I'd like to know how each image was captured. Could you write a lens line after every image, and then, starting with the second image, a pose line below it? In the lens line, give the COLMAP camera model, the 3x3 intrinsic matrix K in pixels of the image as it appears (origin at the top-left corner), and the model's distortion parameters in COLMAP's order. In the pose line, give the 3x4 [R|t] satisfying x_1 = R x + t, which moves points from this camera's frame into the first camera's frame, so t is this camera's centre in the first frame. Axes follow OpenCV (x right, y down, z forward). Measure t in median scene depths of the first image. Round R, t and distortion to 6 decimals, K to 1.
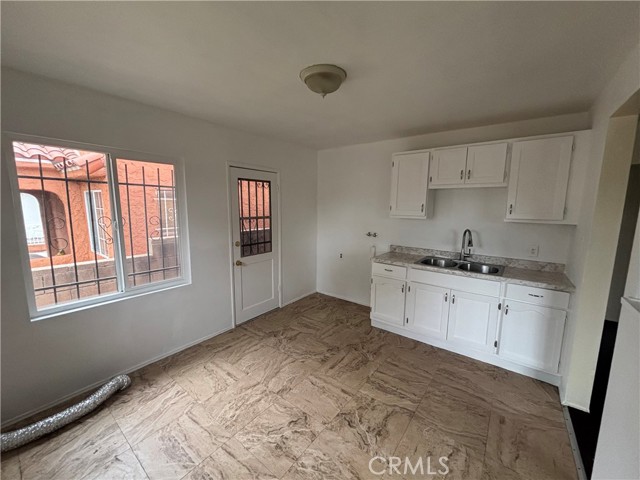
lens RADIAL K [[257.8, 0, 319.4], [0, 257.8, 239.0], [0, 0, 1]] dist [0.000823, -0.000167]
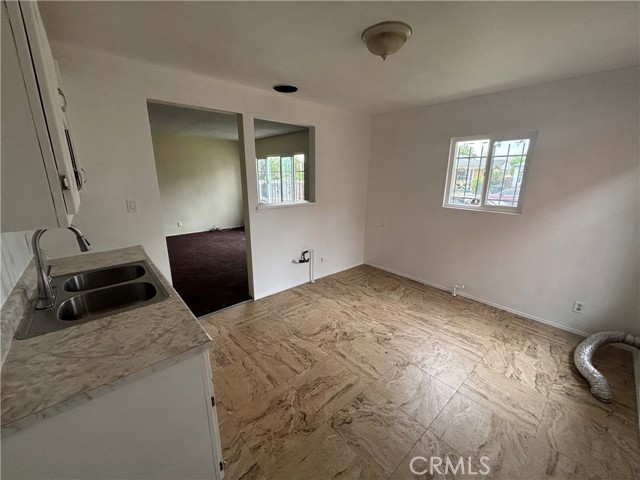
lens RADIAL K [[257.8, 0, 319.4], [0, 257.8, 239.0], [0, 0, 1]] dist [0.000823, -0.000167]
pose [[-0.981188, -0.063637, 0.182263, 0.029316], [0.009321, 0.927390, 0.373979, -0.238849], [-0.192828, 0.368642, -0.909351, 1.791707]]
